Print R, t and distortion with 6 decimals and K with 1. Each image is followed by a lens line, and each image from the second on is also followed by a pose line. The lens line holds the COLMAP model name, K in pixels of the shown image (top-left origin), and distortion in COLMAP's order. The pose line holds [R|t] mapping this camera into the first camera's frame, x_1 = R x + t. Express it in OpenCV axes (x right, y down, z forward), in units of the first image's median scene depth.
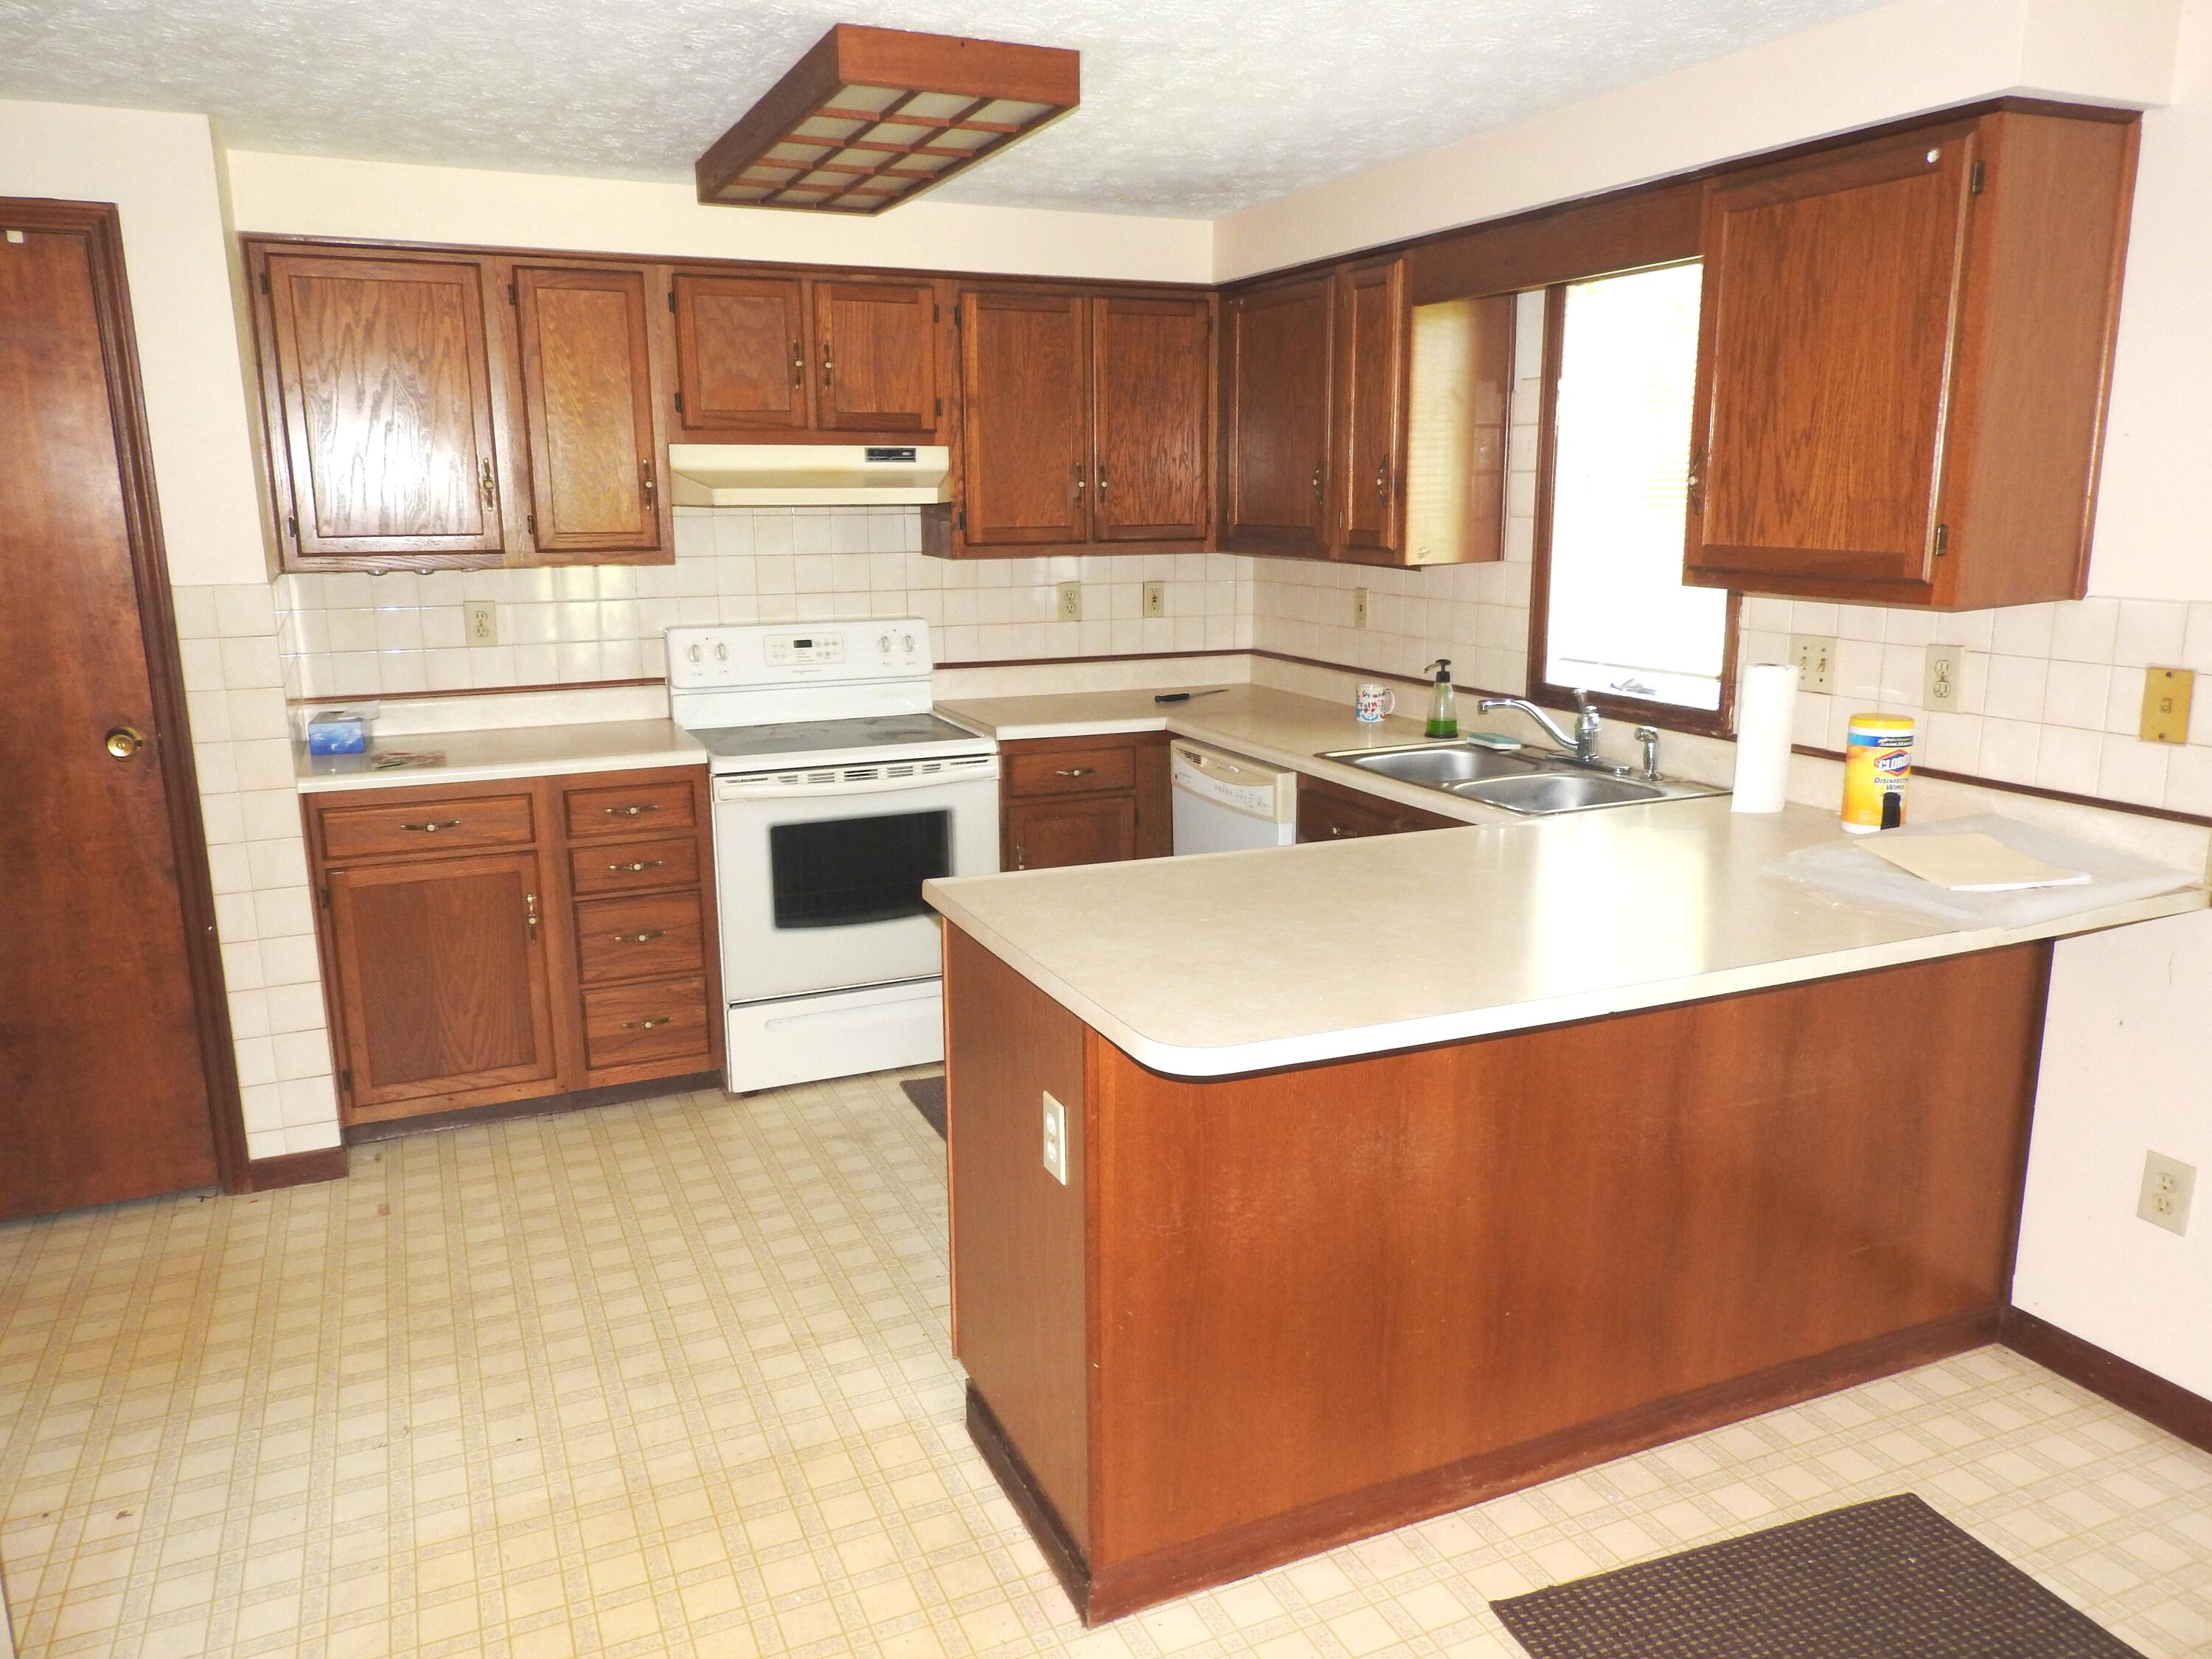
lens RADIAL K [[1585.2, 0, 1106.7], [0, 1585.2, 832.3], [0, 0, 1]] dist [0.027714, -0.008445]
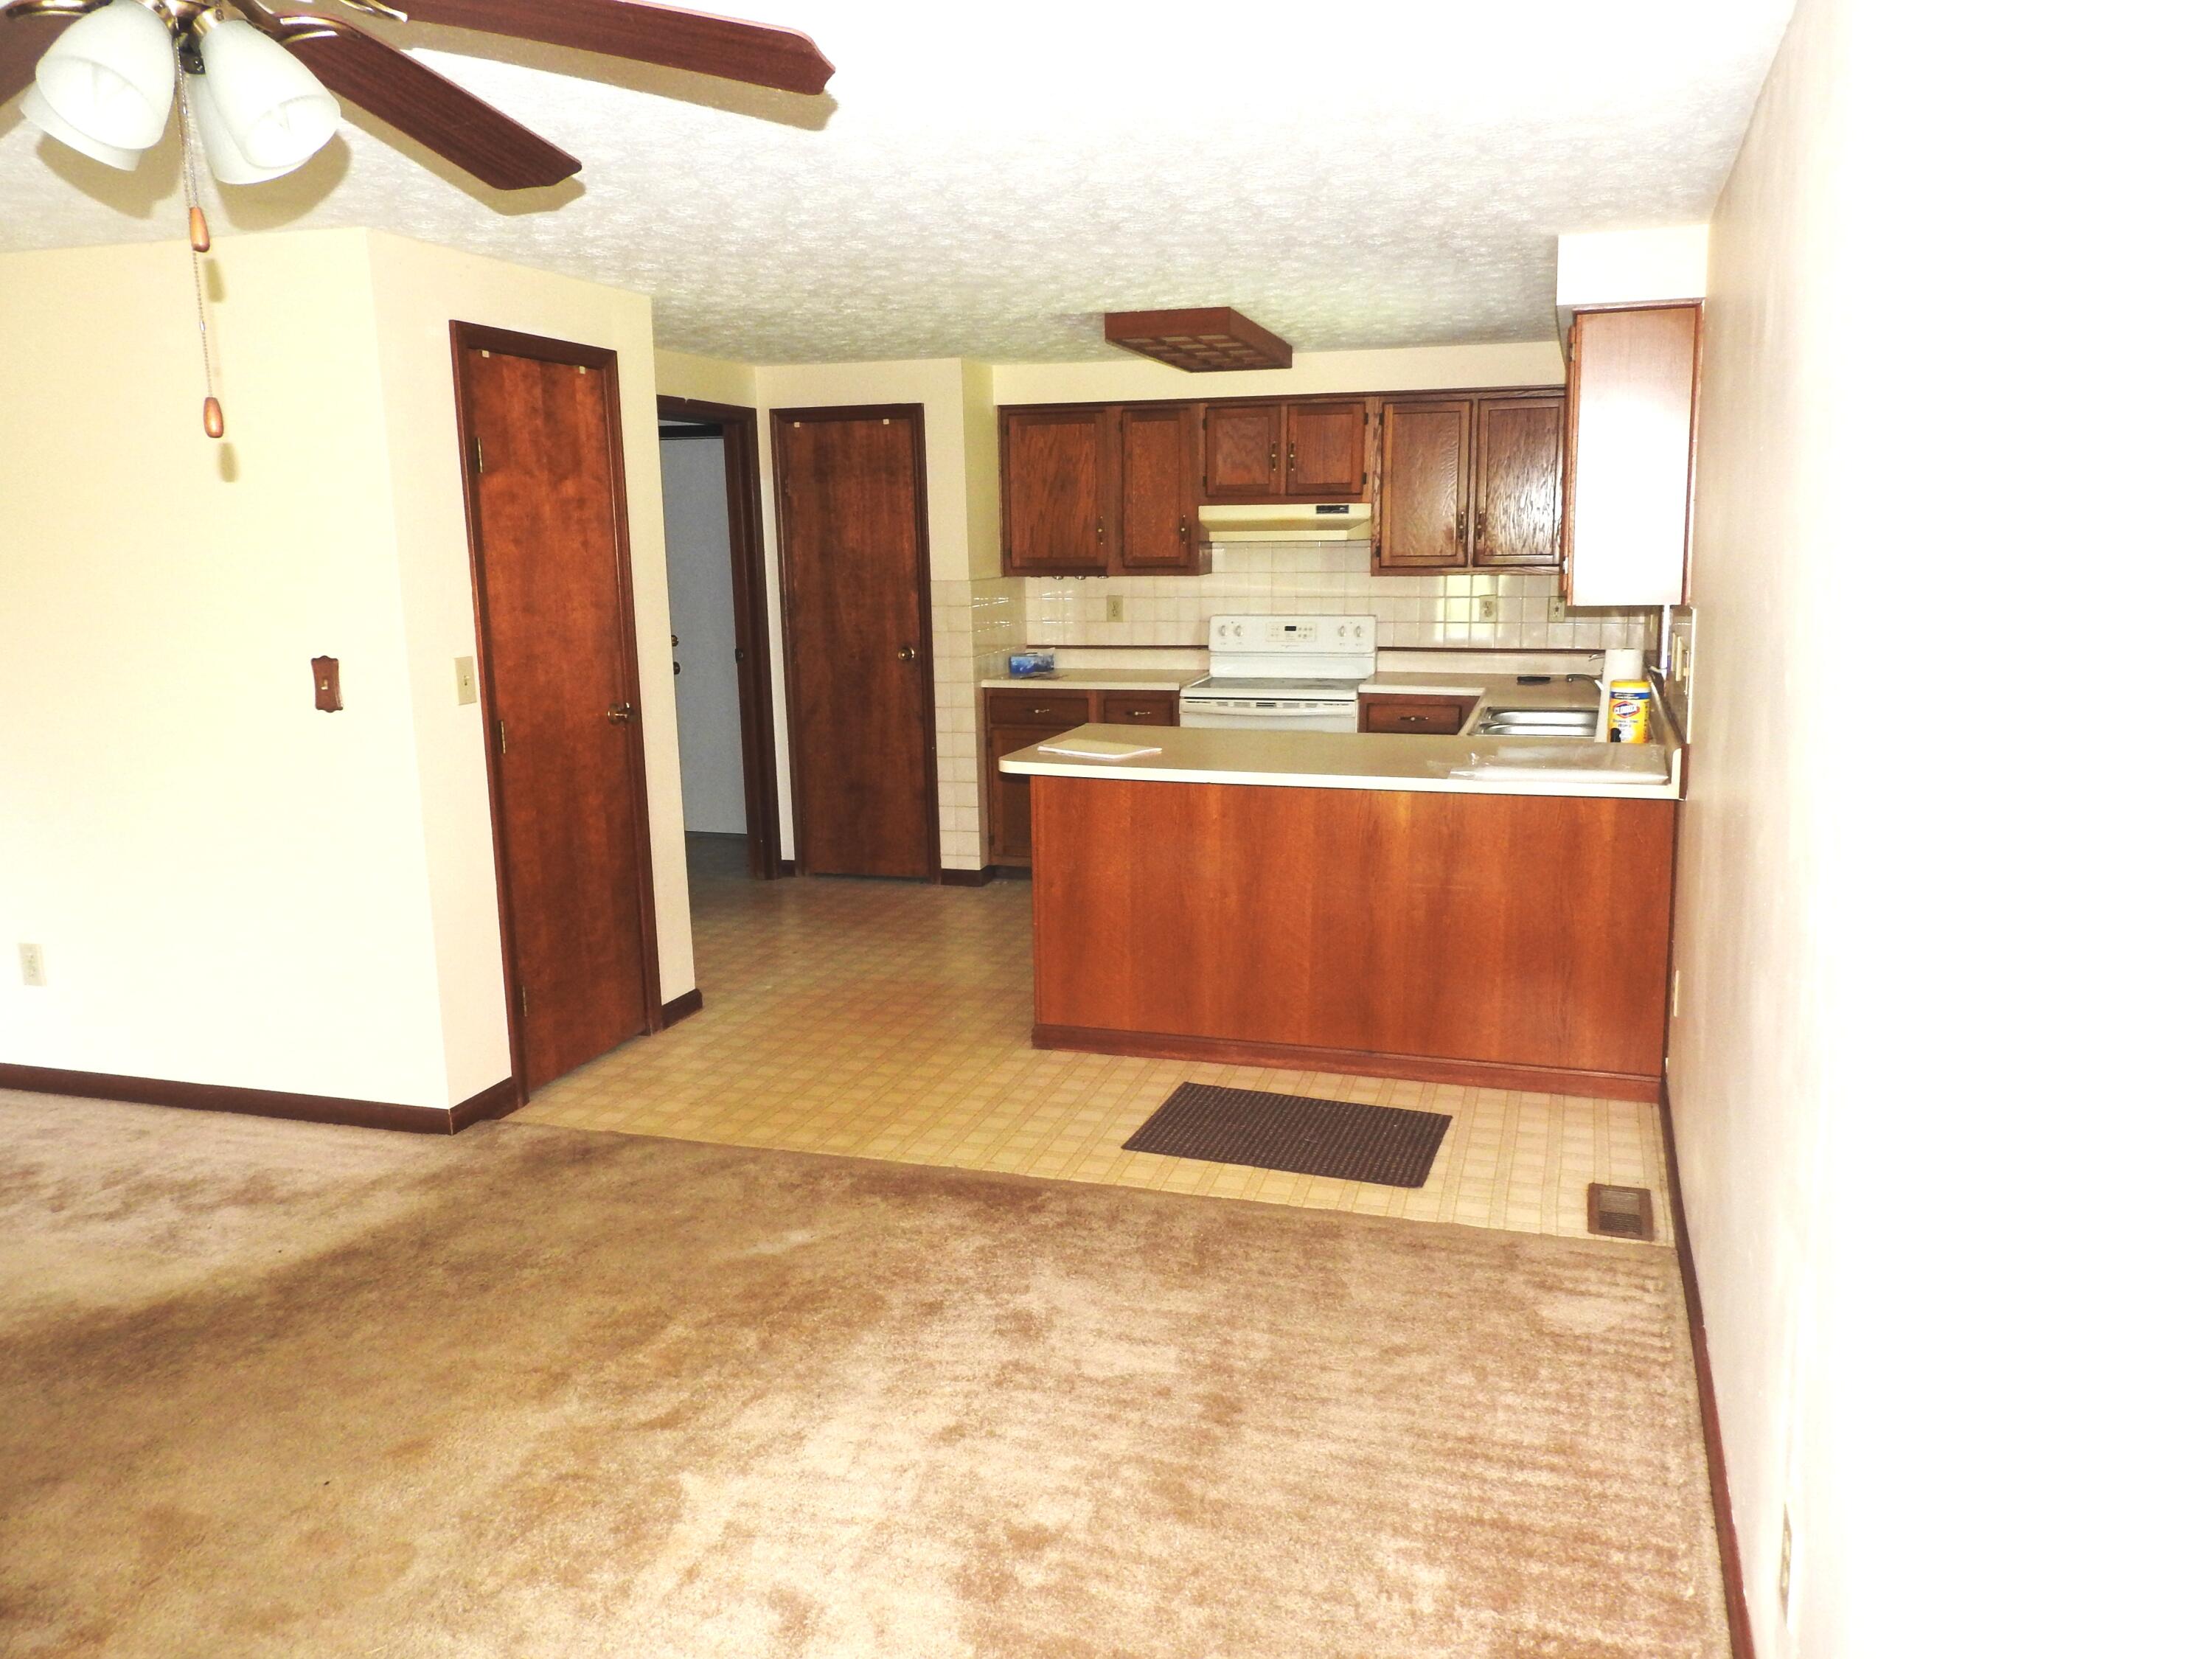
lens RADIAL K [[1585.2, 0, 1102.6], [0, 1585.2, 825.2], [0, 0, 1]] dist [0.027714, -0.008445]
pose [[0.758129, 0.117297, -0.641468, 0.757013], [-0.132947, 0.990831, 0.024054, 0.066566], [0.638408, 0.067045, 0.766773, -0.338772]]
